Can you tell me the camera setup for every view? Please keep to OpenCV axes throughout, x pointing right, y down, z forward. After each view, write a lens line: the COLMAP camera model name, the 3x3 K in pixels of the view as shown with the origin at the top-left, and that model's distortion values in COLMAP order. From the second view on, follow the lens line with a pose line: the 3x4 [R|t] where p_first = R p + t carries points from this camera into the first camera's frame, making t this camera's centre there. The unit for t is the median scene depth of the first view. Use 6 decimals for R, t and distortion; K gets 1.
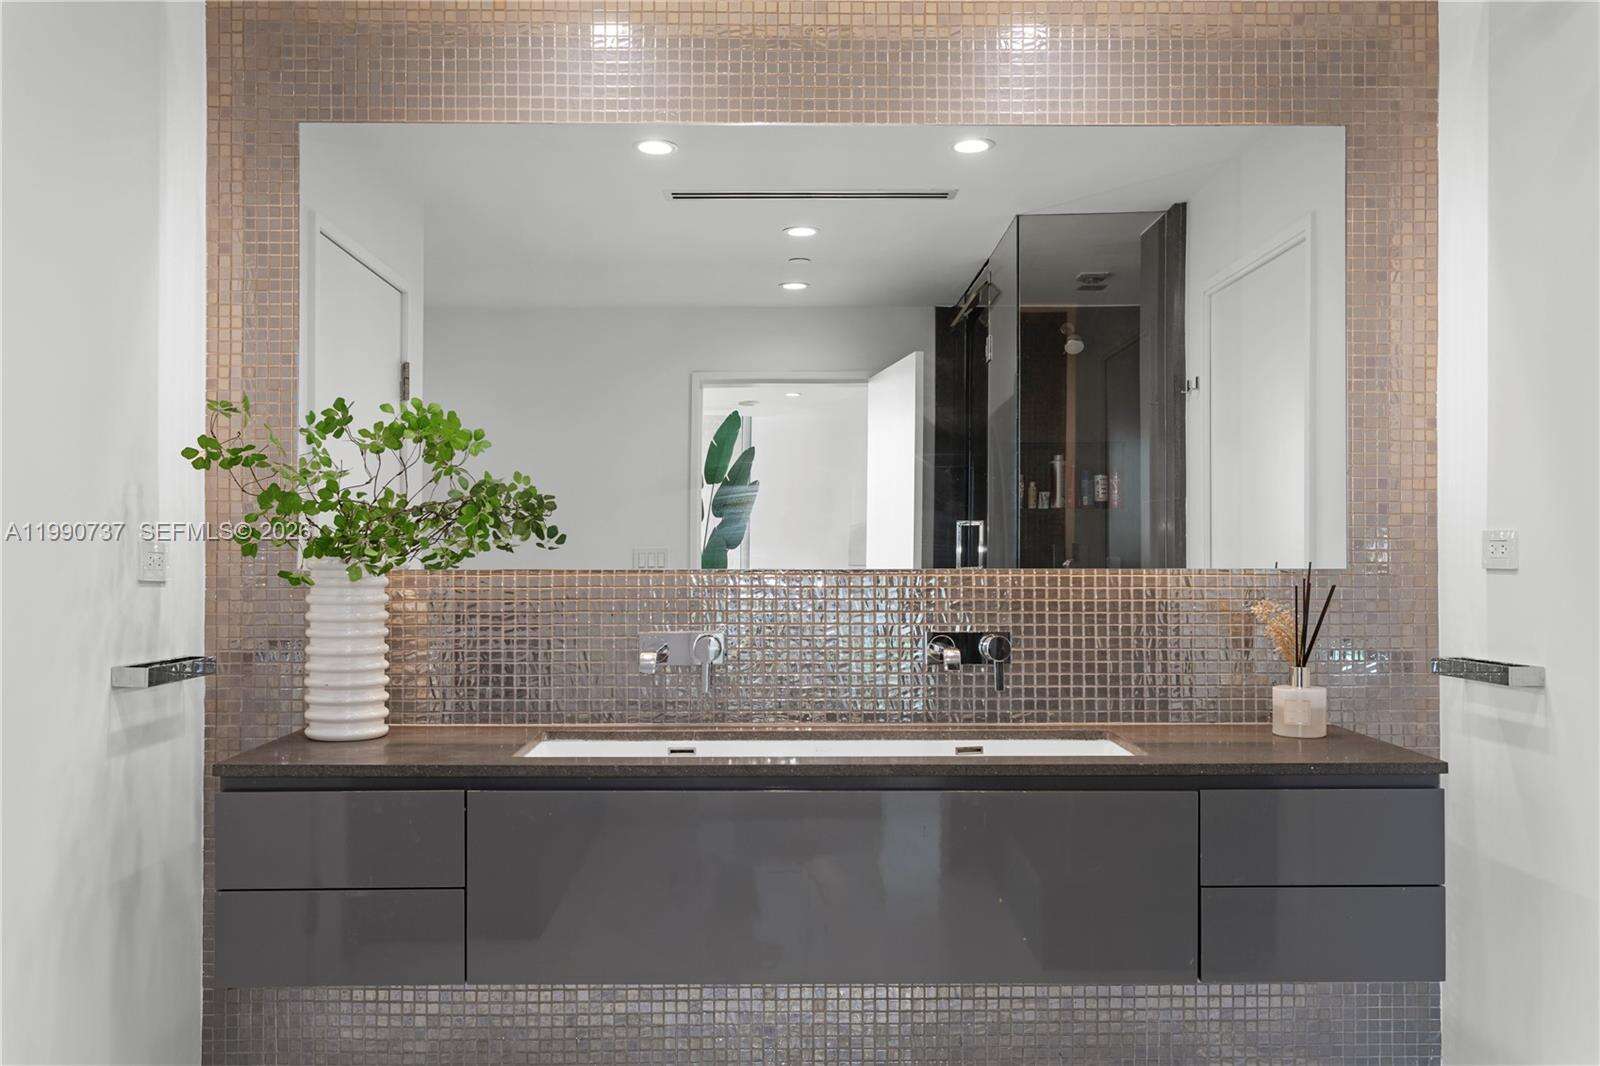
lens RADIAL K [[1434.6, 0, 797.8], [0, 1434.6, 544.4], [0, 0, 1]] dist [0.000376, 0.005012]
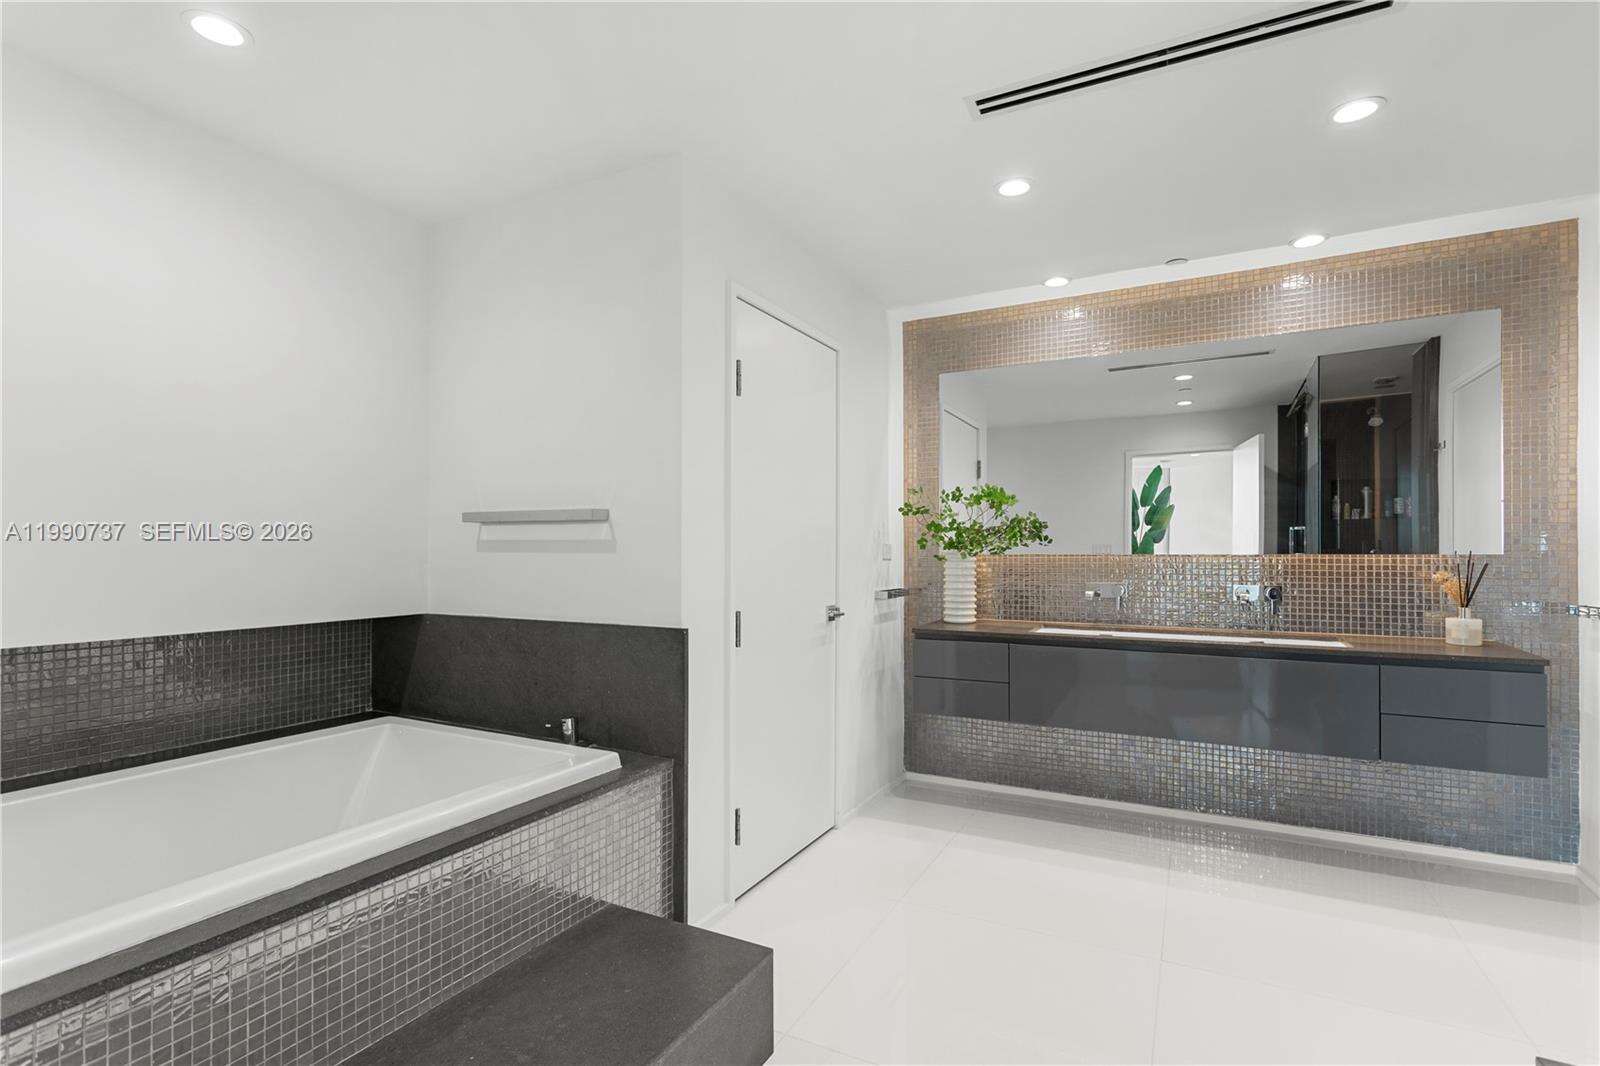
lens RADIAL K [[756.4, 0, 807.2], [0, 756.4, 546.8], [0, 0, 1]] dist [0.006096, -0.000147]
pose [[0.884966, -0.003731, -0.465641, 0.054582], [0.006861, 0.999964, 0.005027, -0.003527], [0.465605, -0.007643, 0.884959, -0.248767]]
